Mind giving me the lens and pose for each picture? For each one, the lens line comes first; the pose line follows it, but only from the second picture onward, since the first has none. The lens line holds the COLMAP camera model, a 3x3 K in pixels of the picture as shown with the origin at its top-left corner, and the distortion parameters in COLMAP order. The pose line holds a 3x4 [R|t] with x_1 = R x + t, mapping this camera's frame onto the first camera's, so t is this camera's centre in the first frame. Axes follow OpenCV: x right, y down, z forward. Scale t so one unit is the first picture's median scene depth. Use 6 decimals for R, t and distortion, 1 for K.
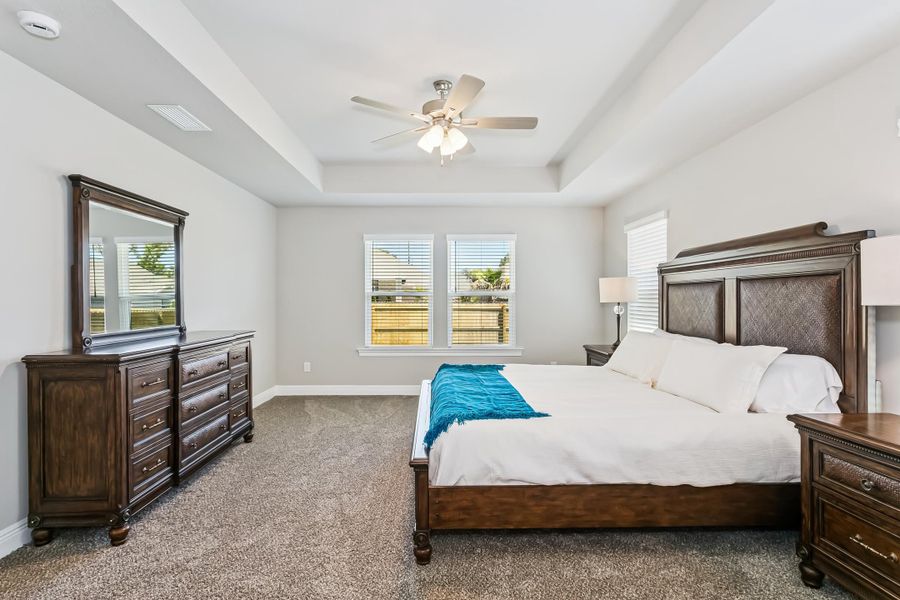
lens RADIAL K [[447.3, 0, 445.1], [0, 447.3, 298.2], [0, 0, 1]] dist [-0.001807, -0.000295]
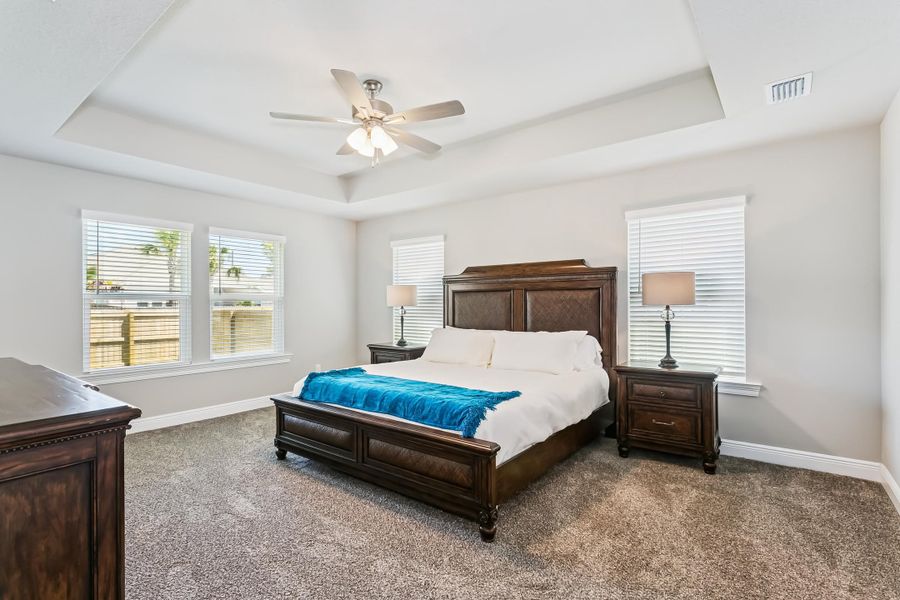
lens RADIAL K [[425.6, 0, 448.3], [0, 425.6, 300.8], [0, 0, 1]] dist [0.000518, 0.000045]
pose [[0.628166, 0.004608, 0.778066, -0.470967], [0.000973, 0.999977, -0.006708, 0.004089], [-0.778079, 0.004971, 0.628147, 0.211036]]
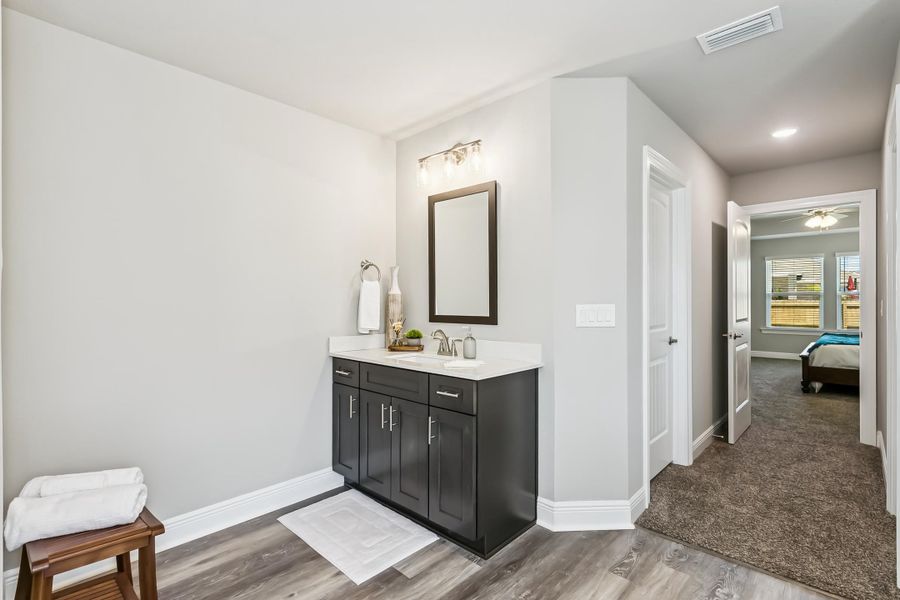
lens RADIAL K [[425.6, 0, 448.3], [0, 425.6, 300.8], [0, 0, 1]] dist [0.000518, 0.000045]
pose [[0.709502, 0.000553, -0.704703, 0.118357], [0.006014, 0.999959, 0.006839, -0.004738], [0.704677, -0.009090, 0.709470, -1.215632]]
